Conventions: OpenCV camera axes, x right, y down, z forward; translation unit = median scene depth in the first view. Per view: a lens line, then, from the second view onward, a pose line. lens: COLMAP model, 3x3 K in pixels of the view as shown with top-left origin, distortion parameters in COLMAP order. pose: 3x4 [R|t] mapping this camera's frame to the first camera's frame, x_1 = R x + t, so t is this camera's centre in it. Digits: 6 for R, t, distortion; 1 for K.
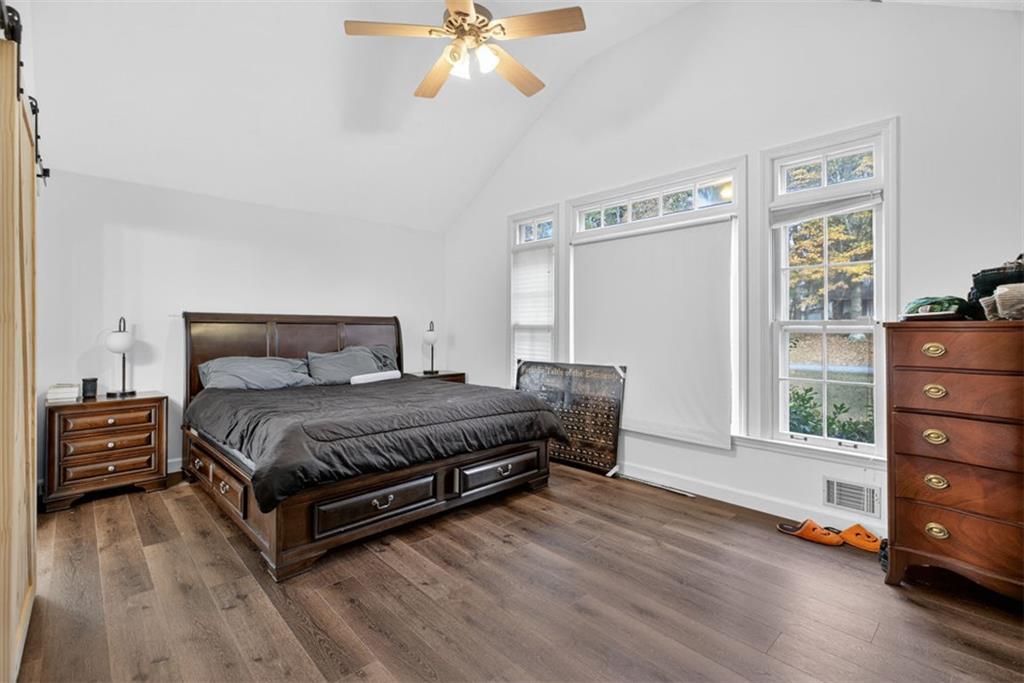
lens RADIAL K [[469.0, 0, 511.8], [0, 469.0, 327.7], [0, 0, 1]] dist [-0.001419, -0.000130]
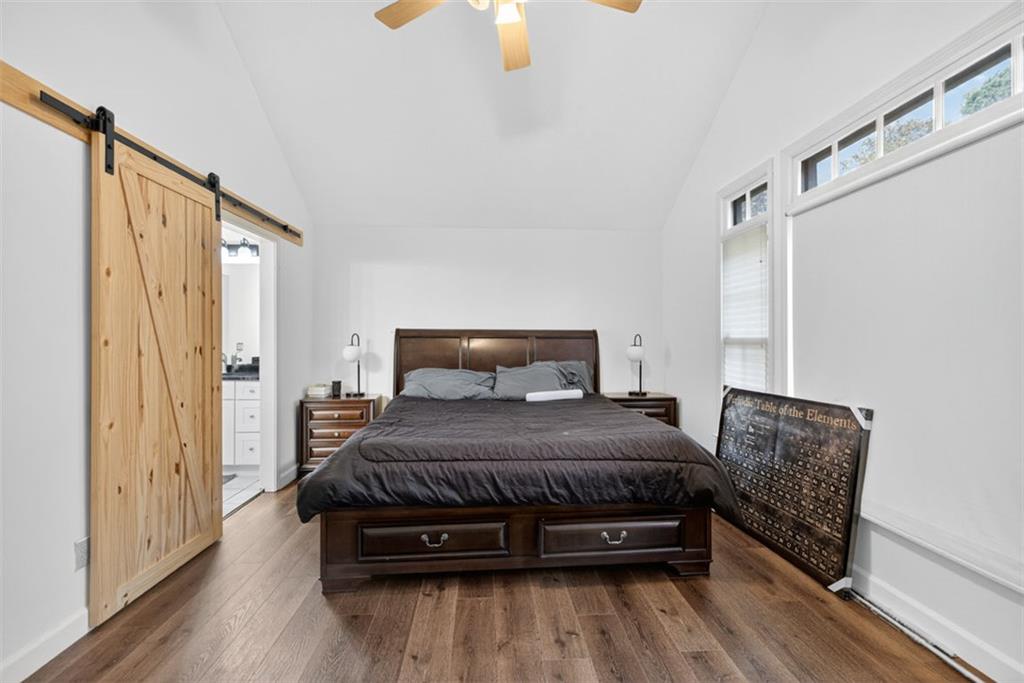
lens RADIAL K [[458.9, 0, 515.3], [0, 458.9, 340.7], [0, 0, 1]] dist [-0.001510, 0.000145]
pose [[0.771156, -0.002020, -0.636643, 0.291255], [0.001497, 0.999998, -0.001359, -0.001972], [0.636645, 0.000095, 0.771157, 0.316076]]
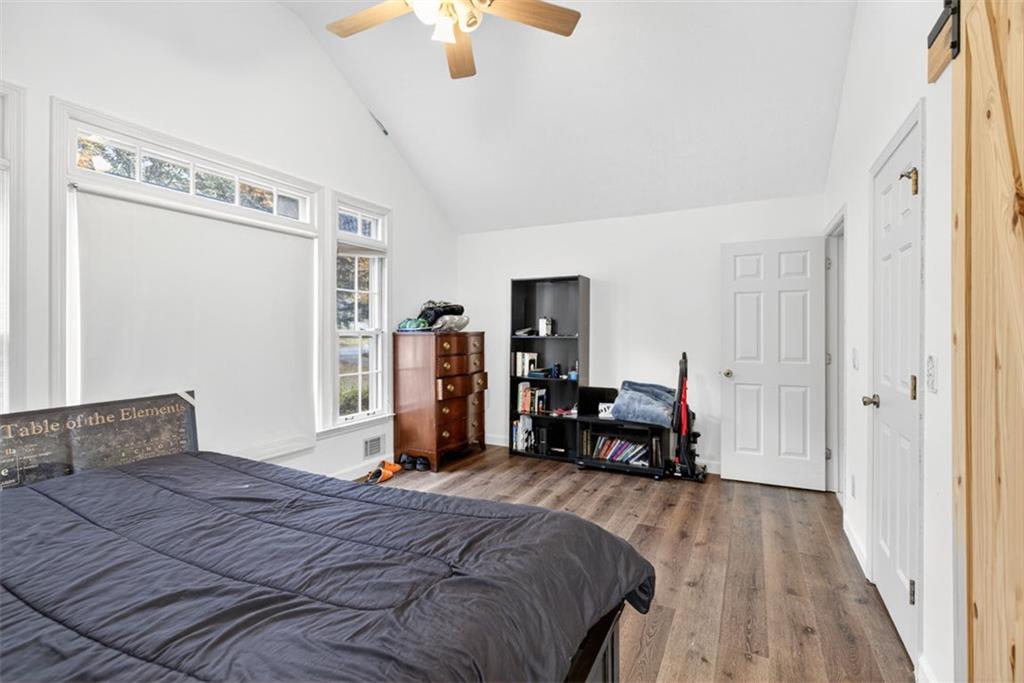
lens RADIAL K [[469.0, 0, 511.8], [0, 469.0, 327.7], [0, 0, 1]] dist [-0.001419, -0.000130]
pose [[-0.336003, 0.004936, 0.941848, -0.674287], [0.003168, 0.999987, -0.004110, -0.011897], [-0.941856, 0.001603, -0.336014, 0.855547]]
